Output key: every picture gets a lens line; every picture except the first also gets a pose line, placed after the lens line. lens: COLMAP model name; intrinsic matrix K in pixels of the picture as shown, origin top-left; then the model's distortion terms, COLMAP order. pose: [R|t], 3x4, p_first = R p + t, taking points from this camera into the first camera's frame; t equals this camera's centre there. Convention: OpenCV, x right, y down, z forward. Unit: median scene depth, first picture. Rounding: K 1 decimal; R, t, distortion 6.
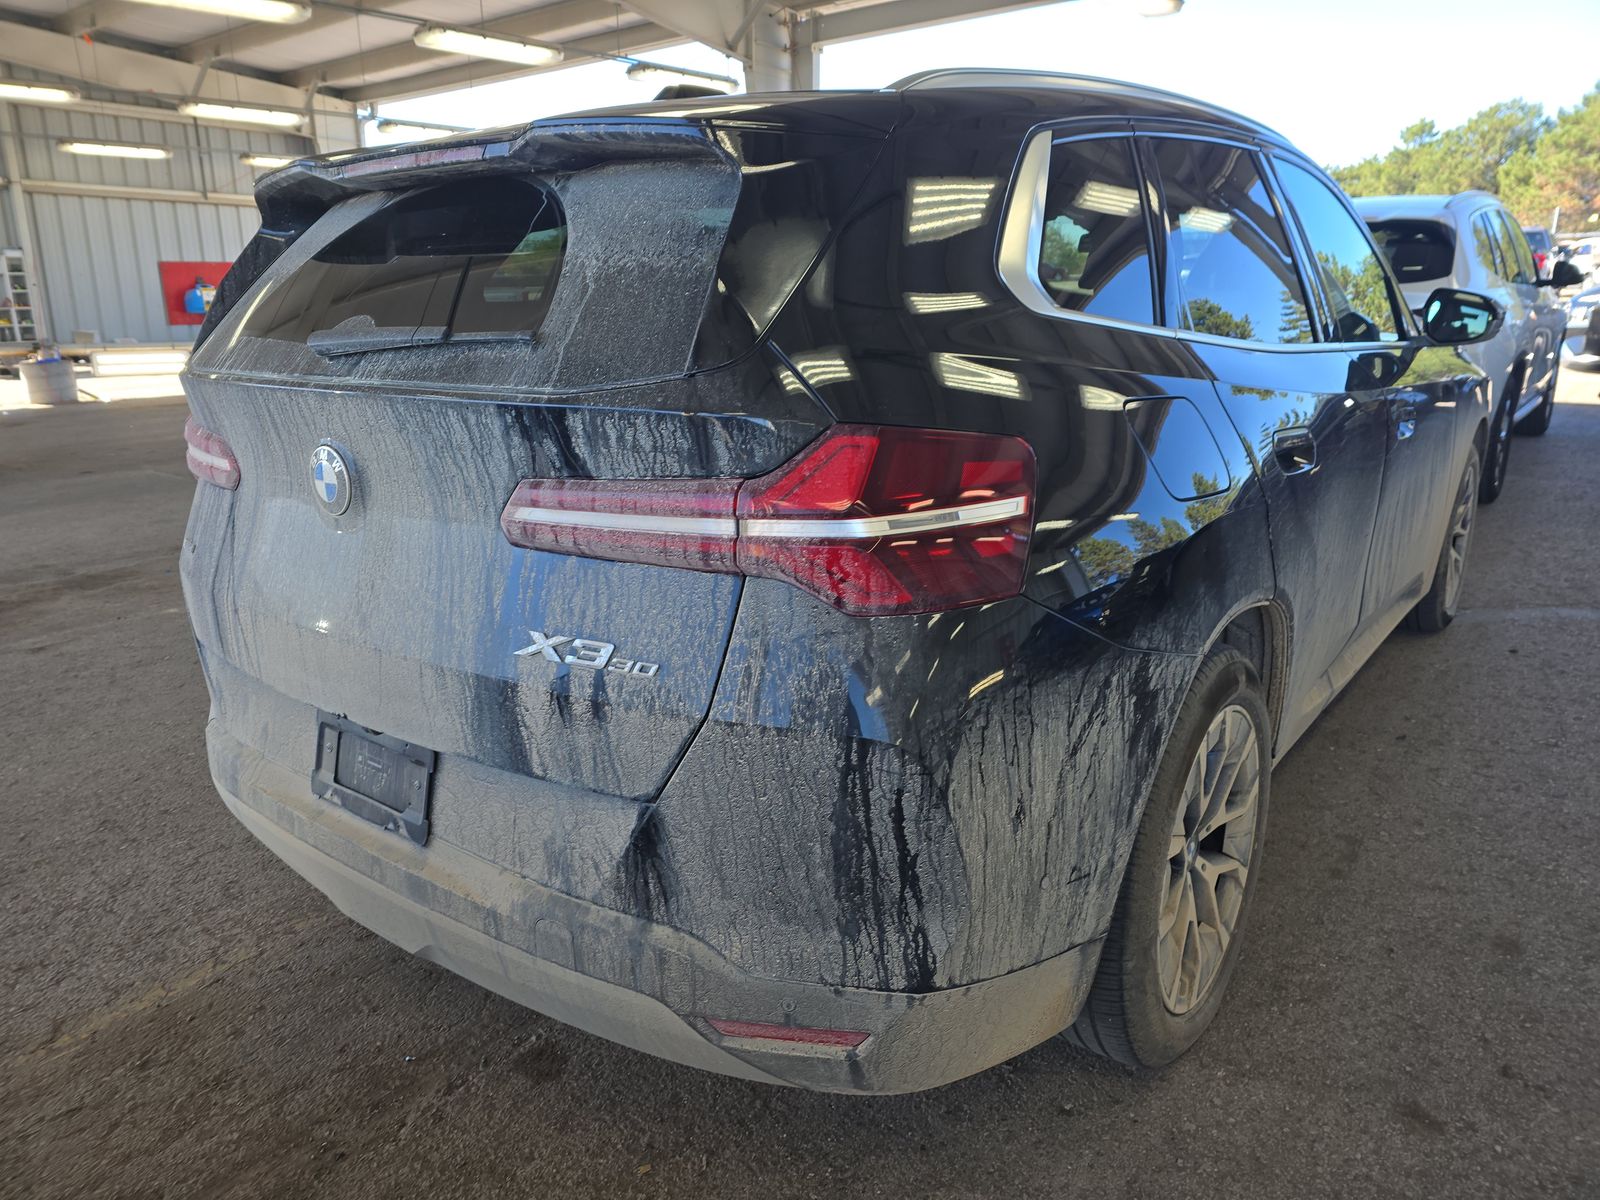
lens RADIAL K [[1064.5, 0, 799.0], [0, 1064.5, 592.0], [0, 0, 1]] dist [0.043609, -0.044053]
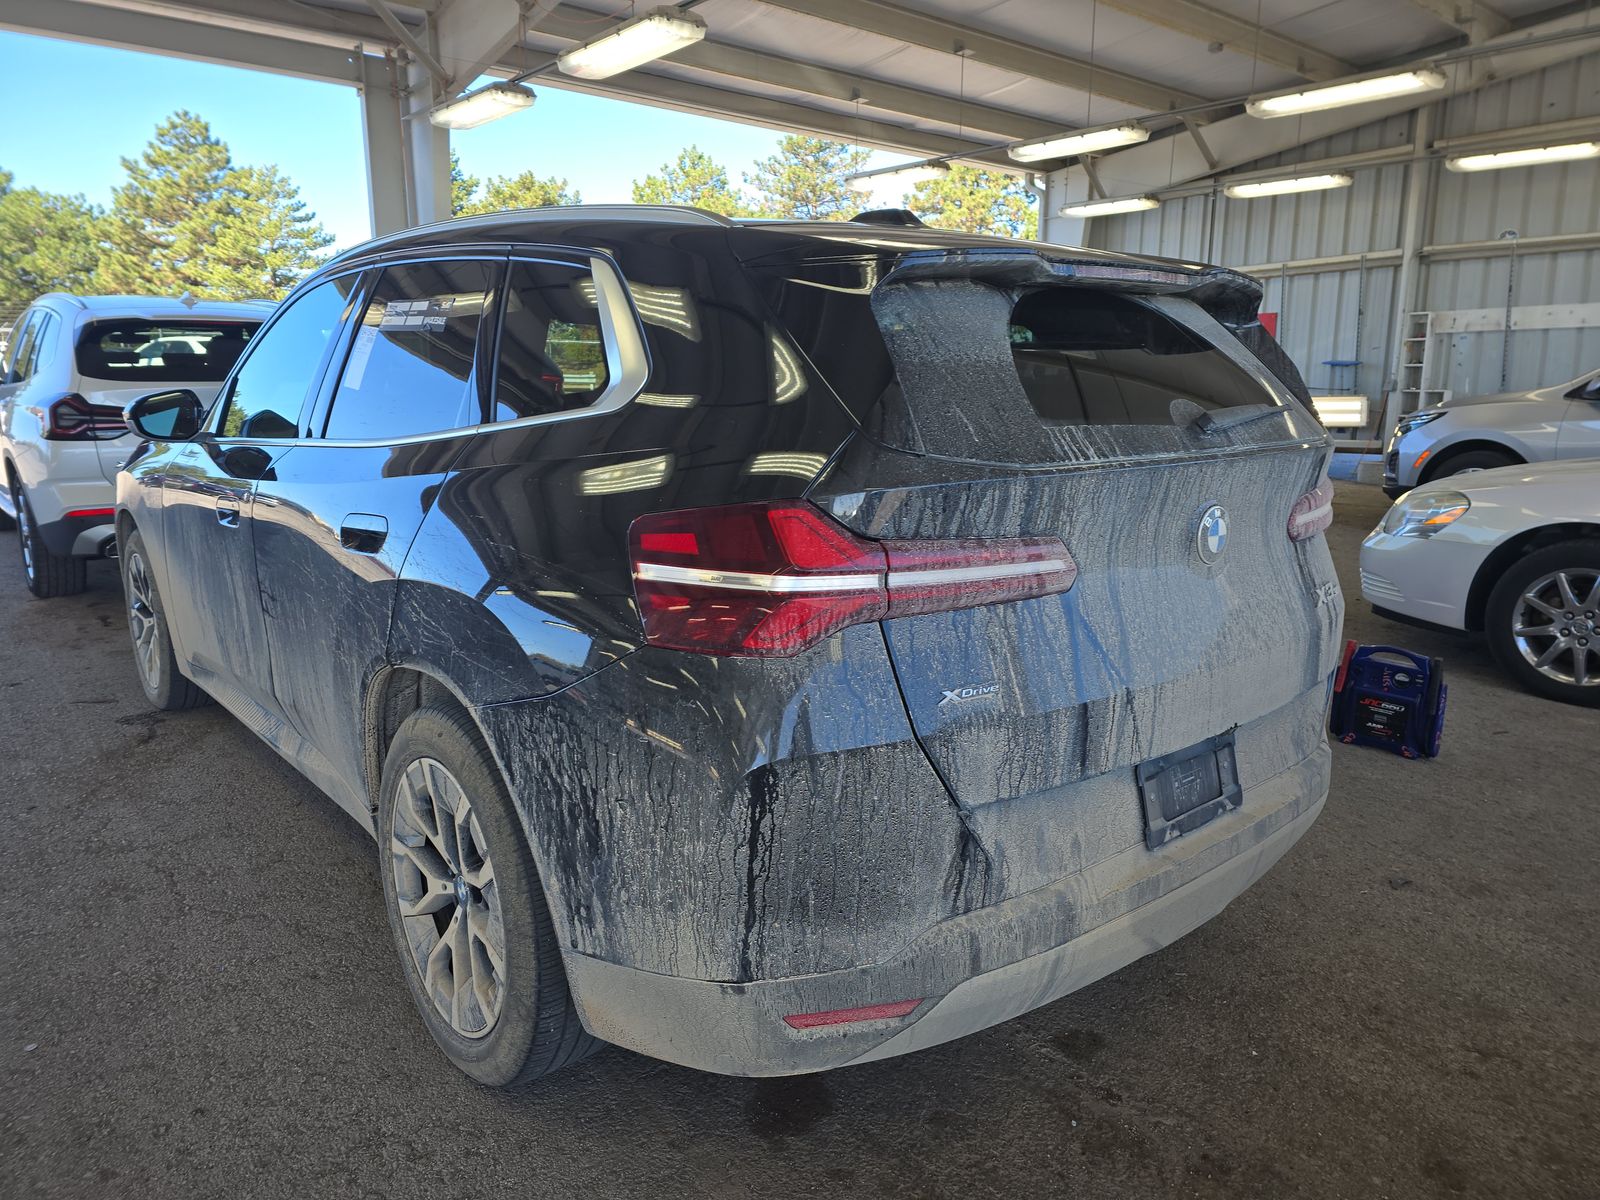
lens RADIAL K [[1064.5, 0, 792.3], [0, 1064.5, 598.9], [0, 0, 1]] dist [0.043609, -0.044053]
pose [[0.228737, -0.187015, 0.955356, -1.874158], [0.258263, 0.957866, 0.125672, -0.339193], [-0.938605, 0.217987, 0.267398, 1.254894]]
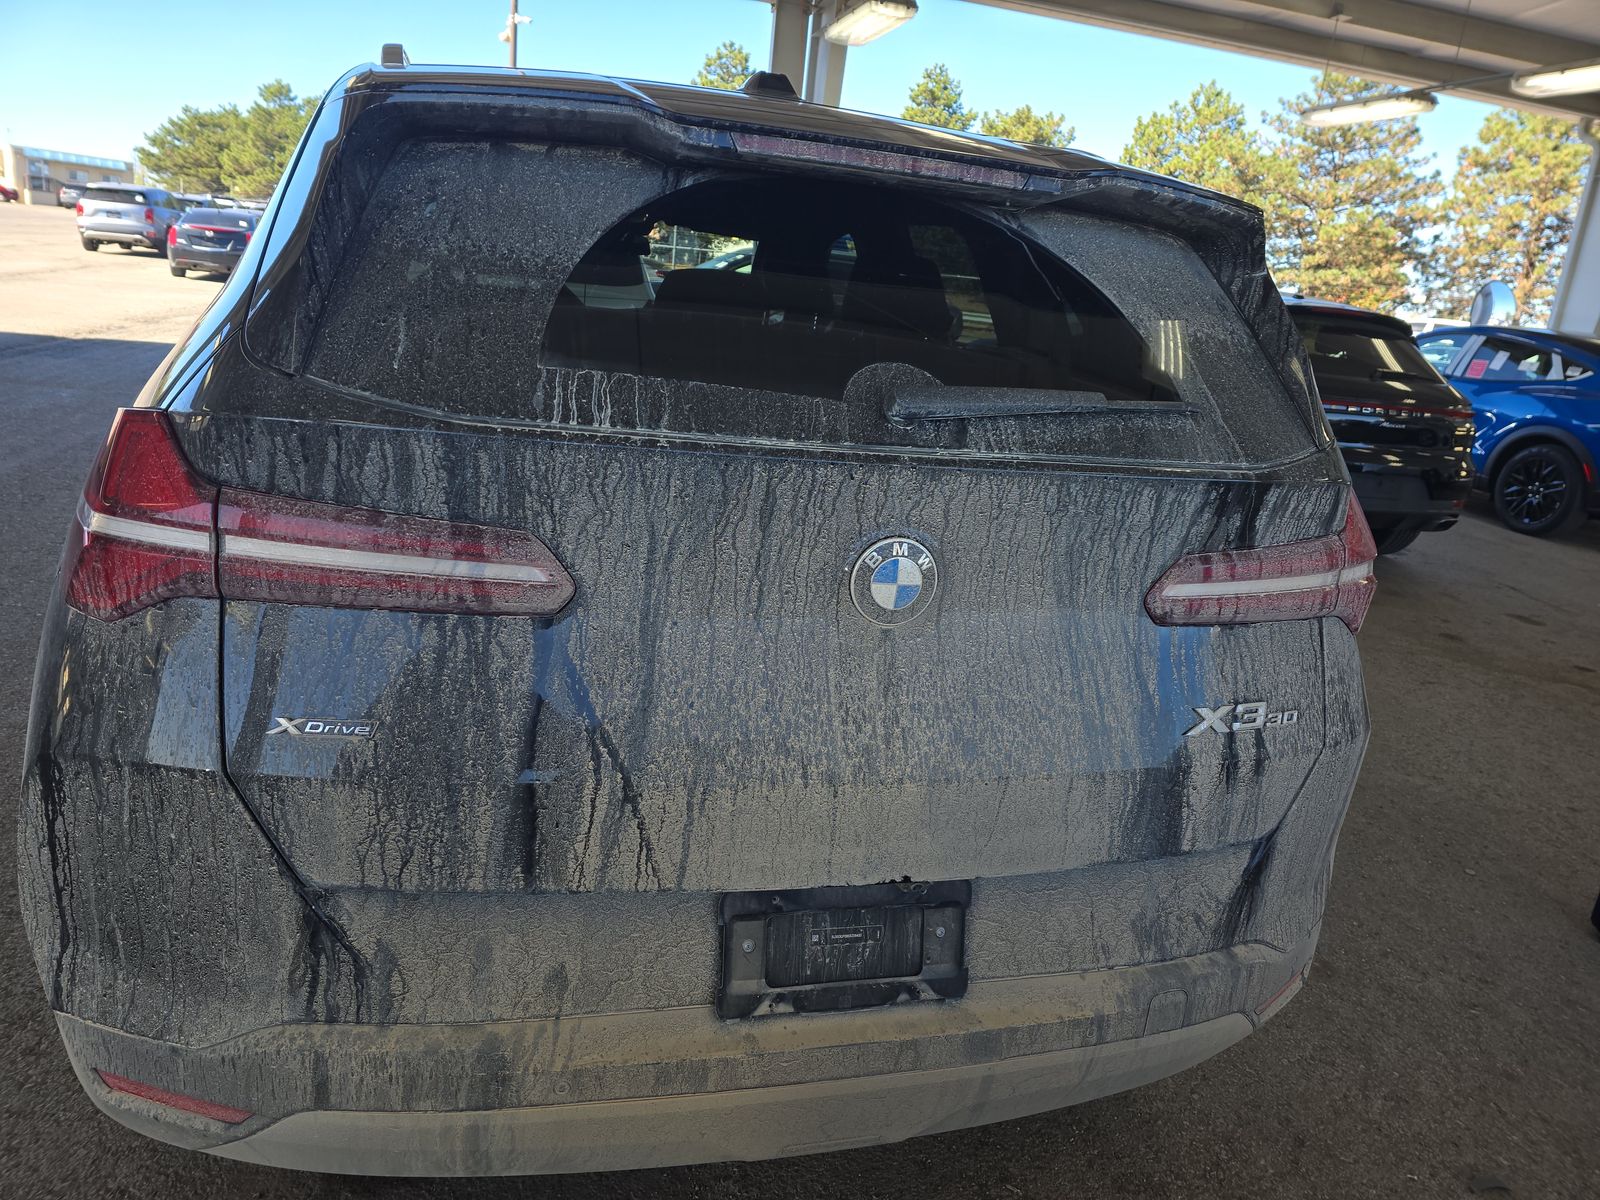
lens RADIAL K [[1064.5, 0, 791.3], [0, 1064.5, 594.8], [0, 0, 1]] dist [0.043609, -0.044053]
pose [[0.609205, -0.142389, 0.780125, -1.179712], [0.106799, 0.989517, 0.097207, -0.193622], [-0.785788, 0.024097, 0.618026, 0.655470]]
